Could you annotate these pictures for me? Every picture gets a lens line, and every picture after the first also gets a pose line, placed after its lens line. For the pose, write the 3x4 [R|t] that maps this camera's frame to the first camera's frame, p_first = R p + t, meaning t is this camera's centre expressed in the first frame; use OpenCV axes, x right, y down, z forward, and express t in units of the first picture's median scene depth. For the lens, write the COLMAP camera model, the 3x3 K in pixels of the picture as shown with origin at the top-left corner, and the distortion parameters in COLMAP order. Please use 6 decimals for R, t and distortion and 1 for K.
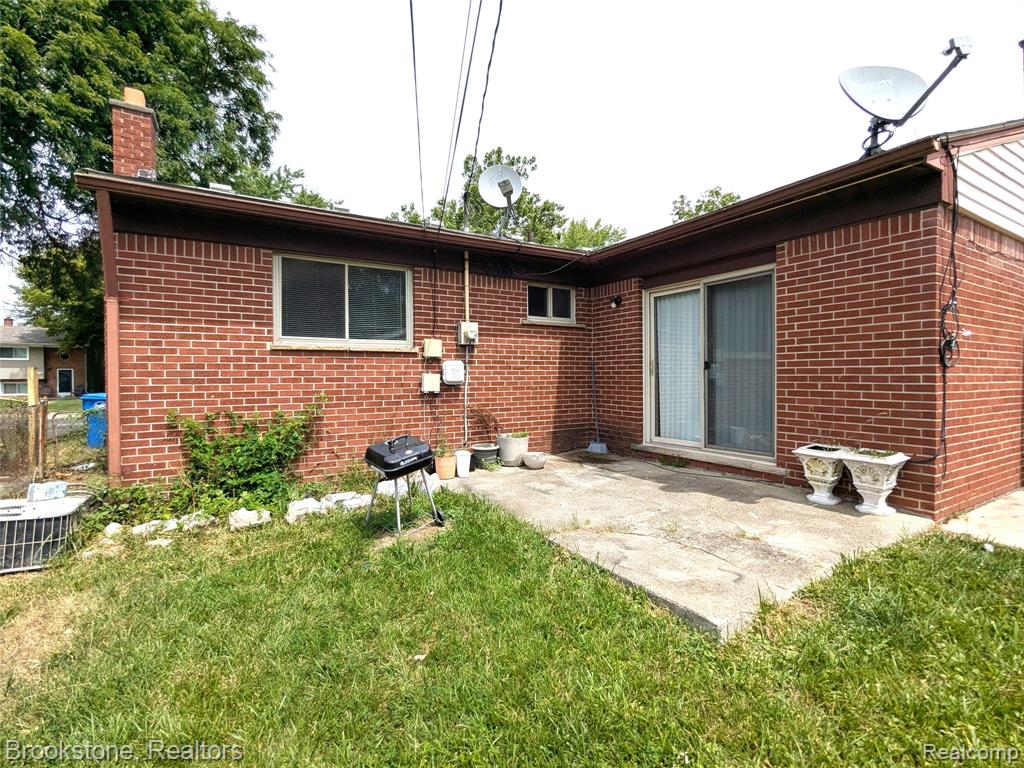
lens RADIAL K [[485.3, 0, 521.4], [0, 485.3, 373.8], [0, 0, 1]] dist [-0.001817, 0.002042]
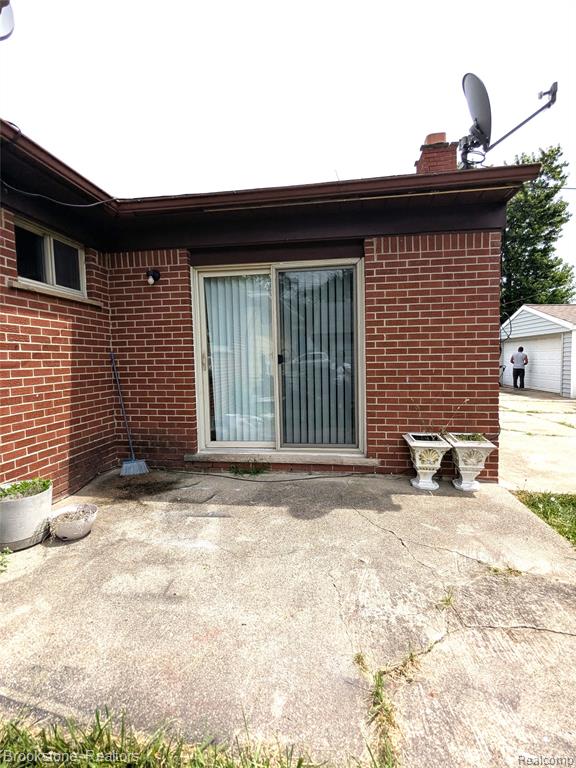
lens RADIAL K [[364.0, 0, 295.3], [0, 364.0, 382.0], [0, 0, 1]] dist [-0.001817, 0.002042]
pose [[0.639663, -0.054140, 0.766747, -0.126800], [0.009610, 0.998002, 0.062451, -0.016714], [-0.768596, -0.032580, 0.638905, 0.507204]]
